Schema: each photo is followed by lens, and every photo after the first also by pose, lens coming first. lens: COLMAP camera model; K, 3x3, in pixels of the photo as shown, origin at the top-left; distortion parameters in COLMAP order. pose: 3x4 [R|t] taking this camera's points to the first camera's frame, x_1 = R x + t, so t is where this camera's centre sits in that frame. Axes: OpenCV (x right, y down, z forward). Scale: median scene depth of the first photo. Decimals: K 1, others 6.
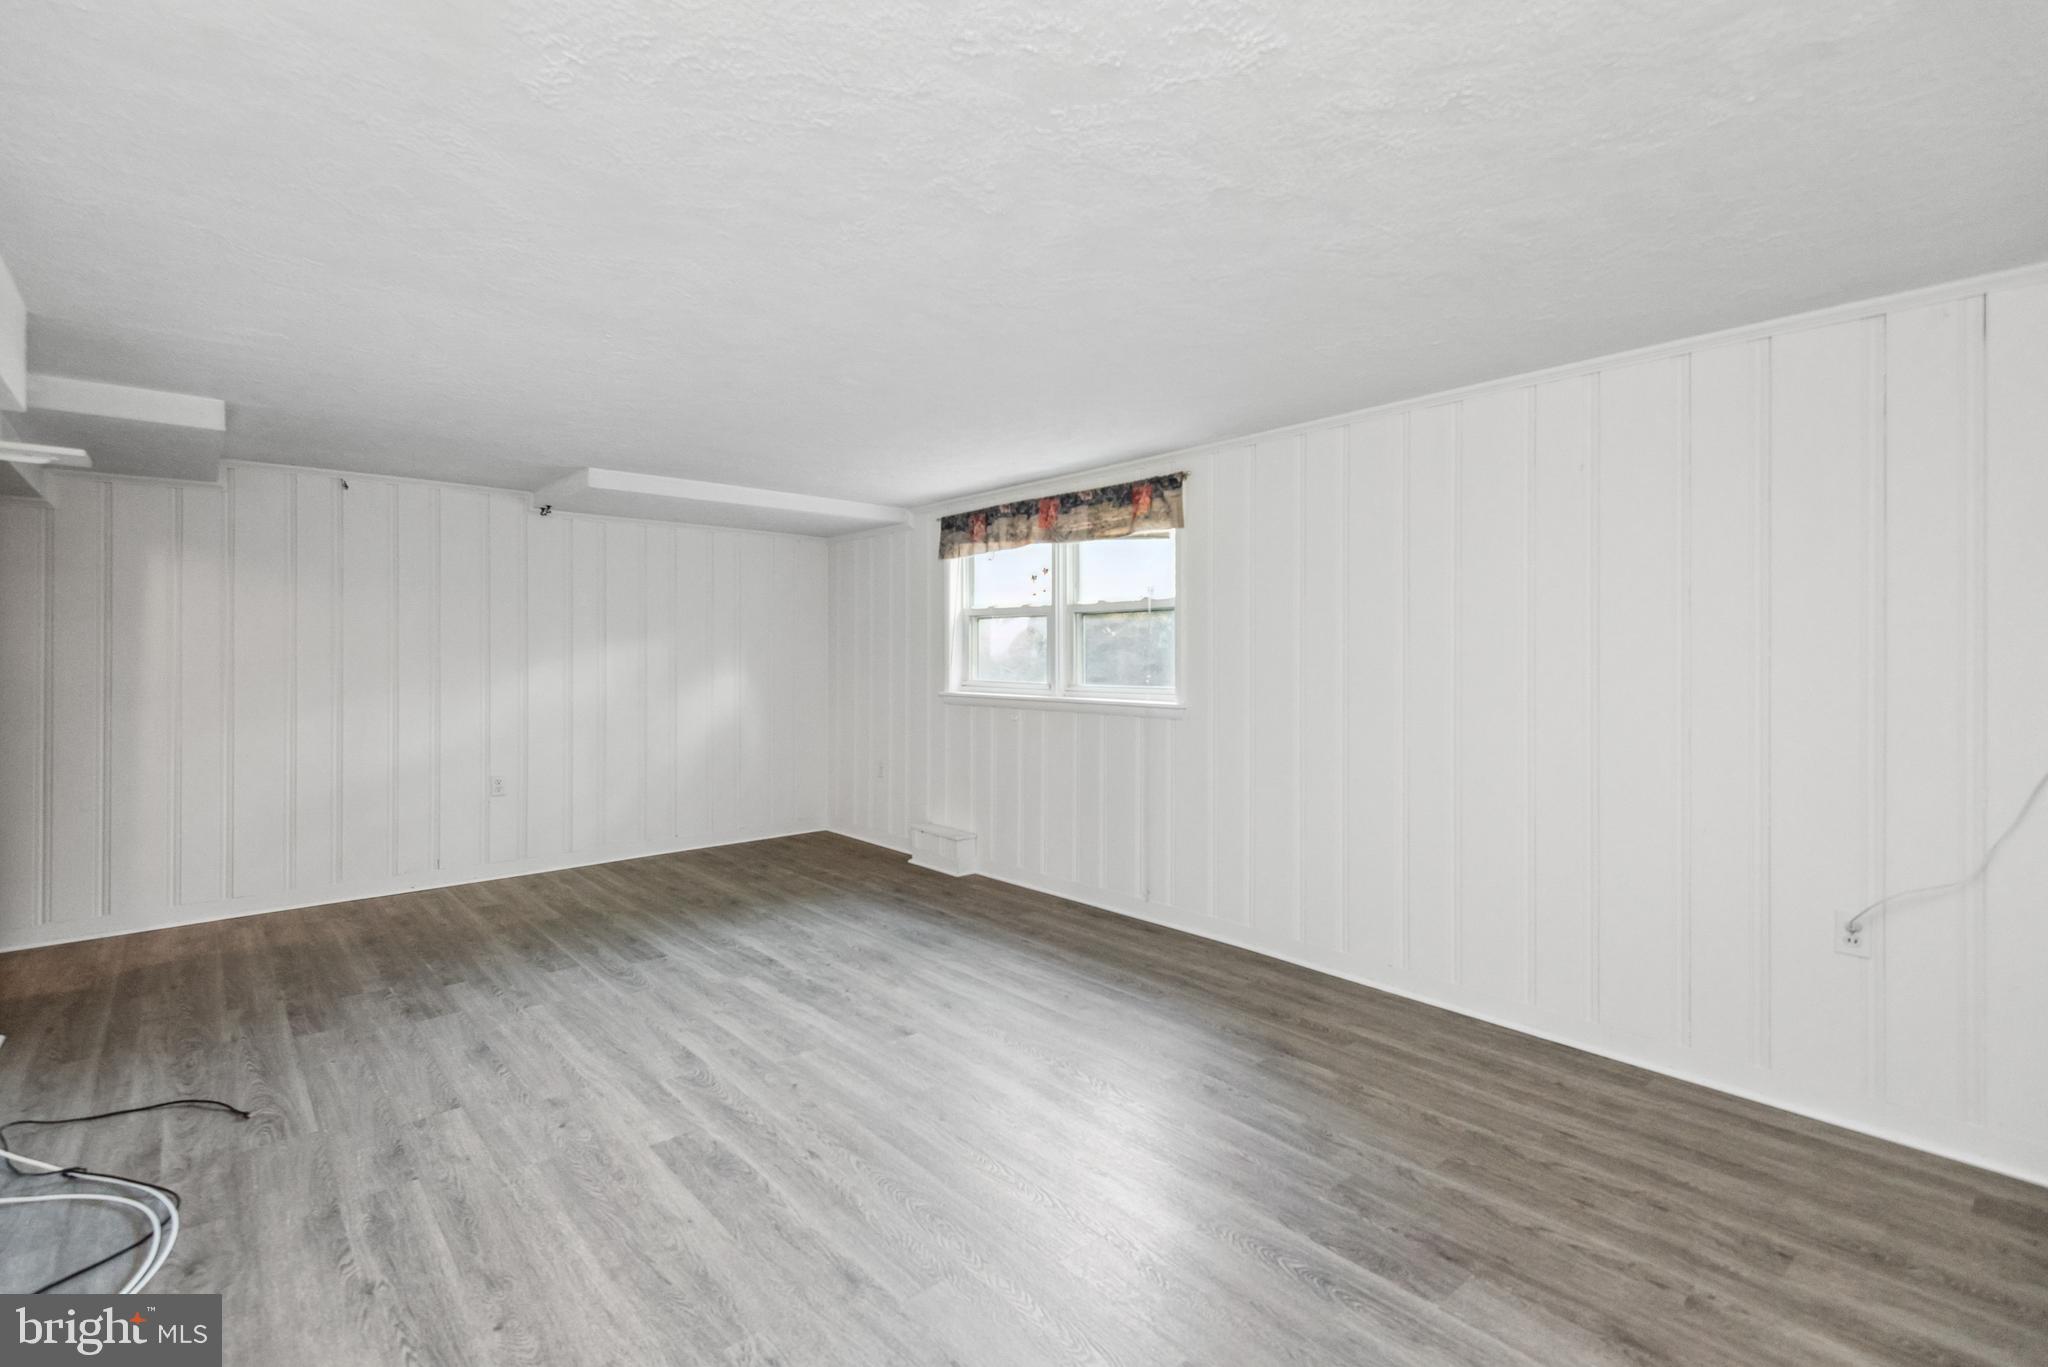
lens RADIAL K [[938.6, 0, 1022.5], [0, 938.6, 668.4], [0, 0, 1]] dist [0.031184, -0.007535]
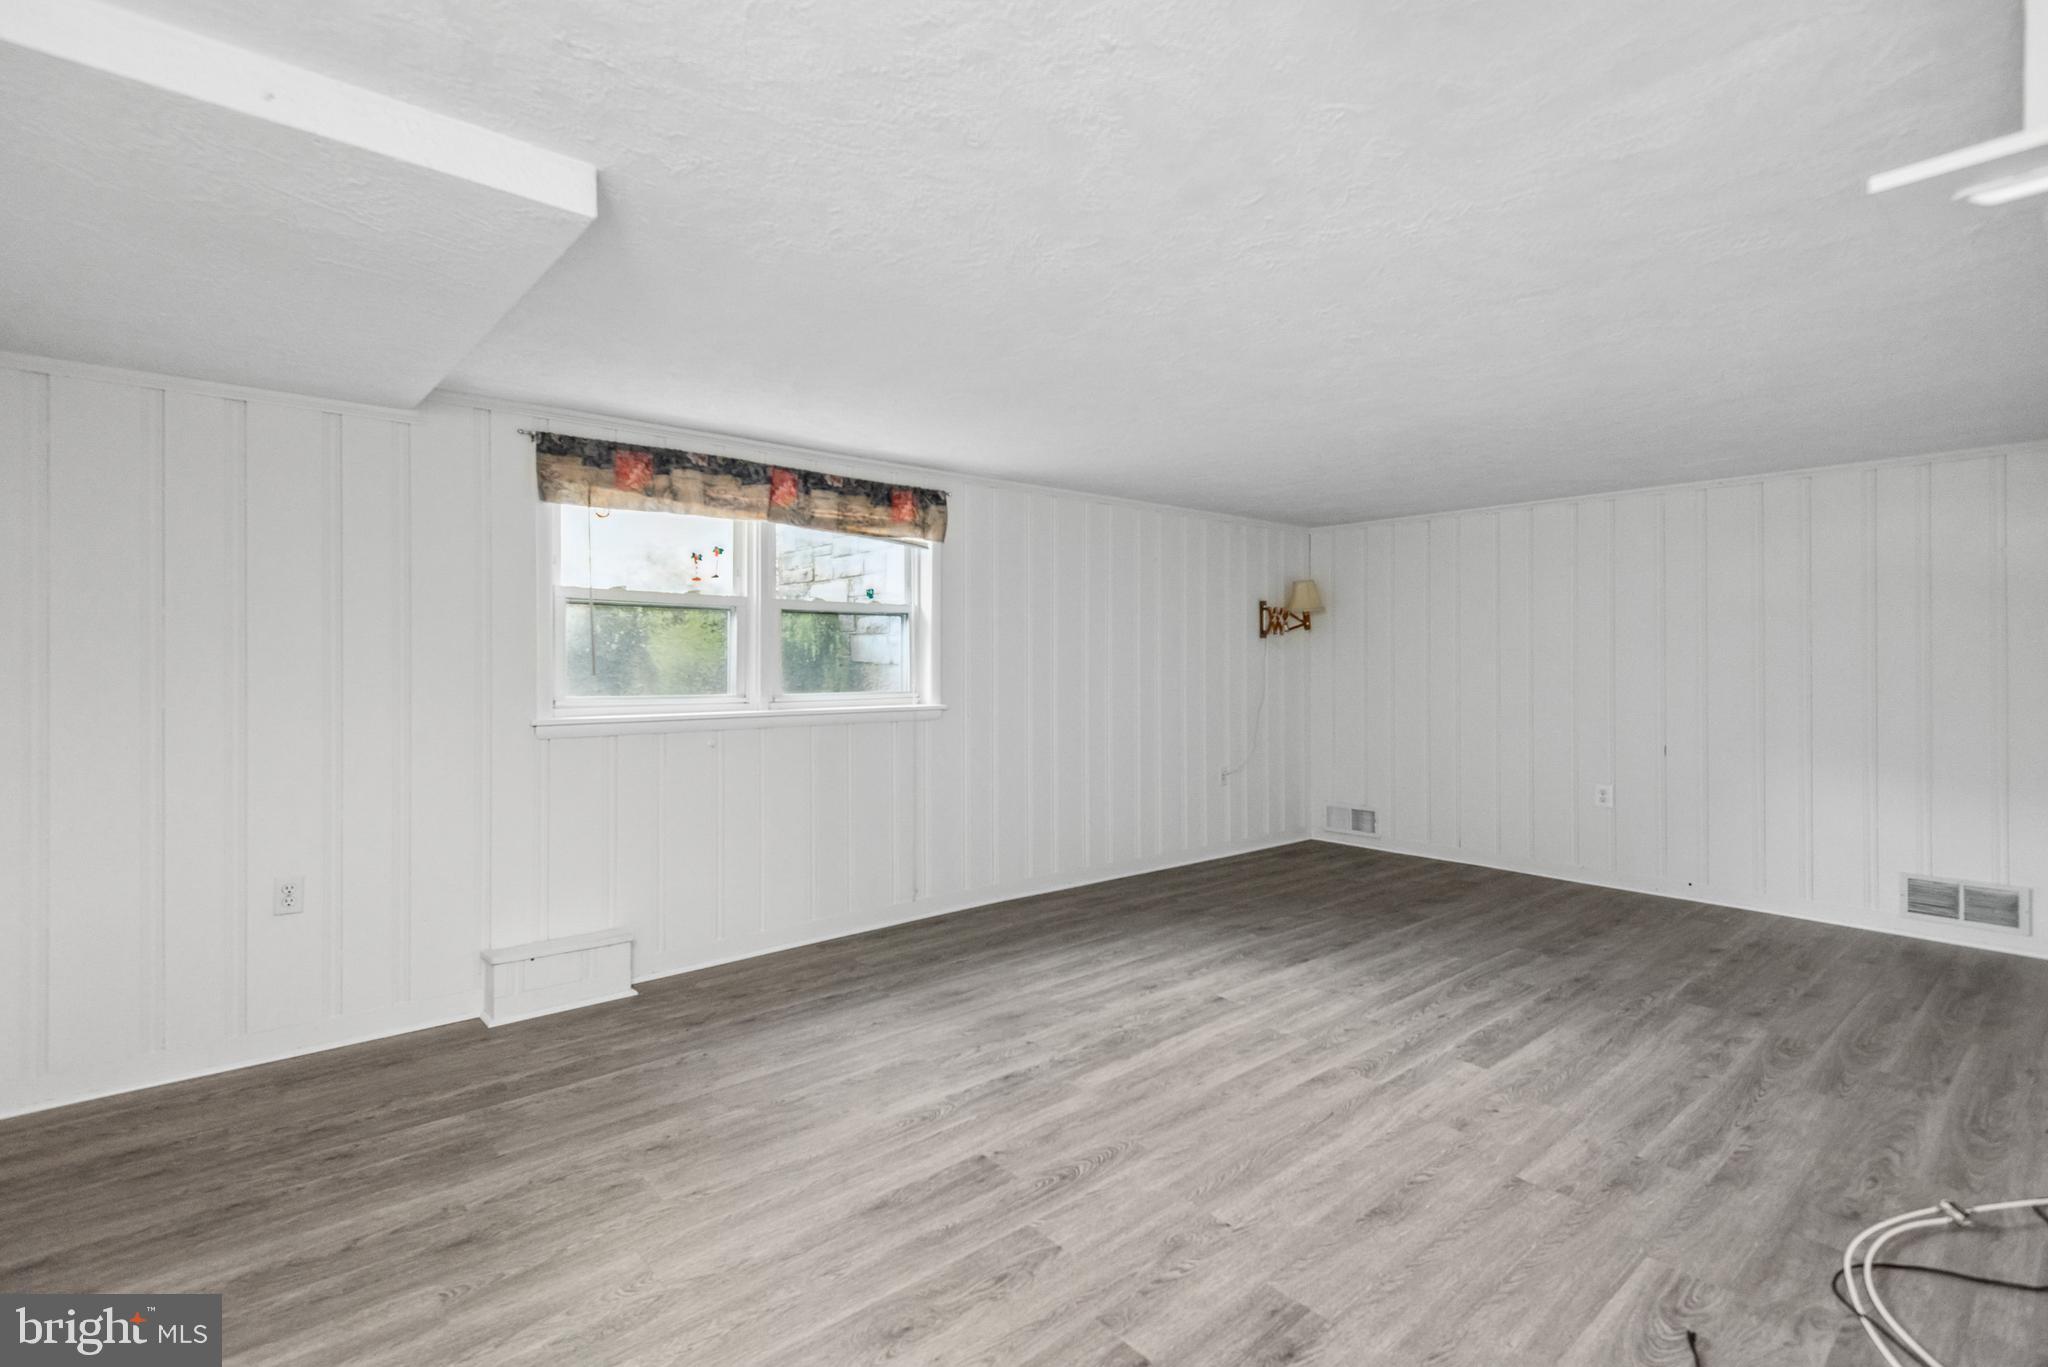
lens RADIAL K [[938.6, 0, 1020.7], [0, 938.6, 676.9], [0, 0, 1]] dist [0.031184, -0.007535]
pose [[0.013909, -0.018373, 0.999734, -1.175377], [0.010531, 0.999778, 0.018227, -0.017676], [-0.999848, 0.010274, 0.014100, 1.153816]]
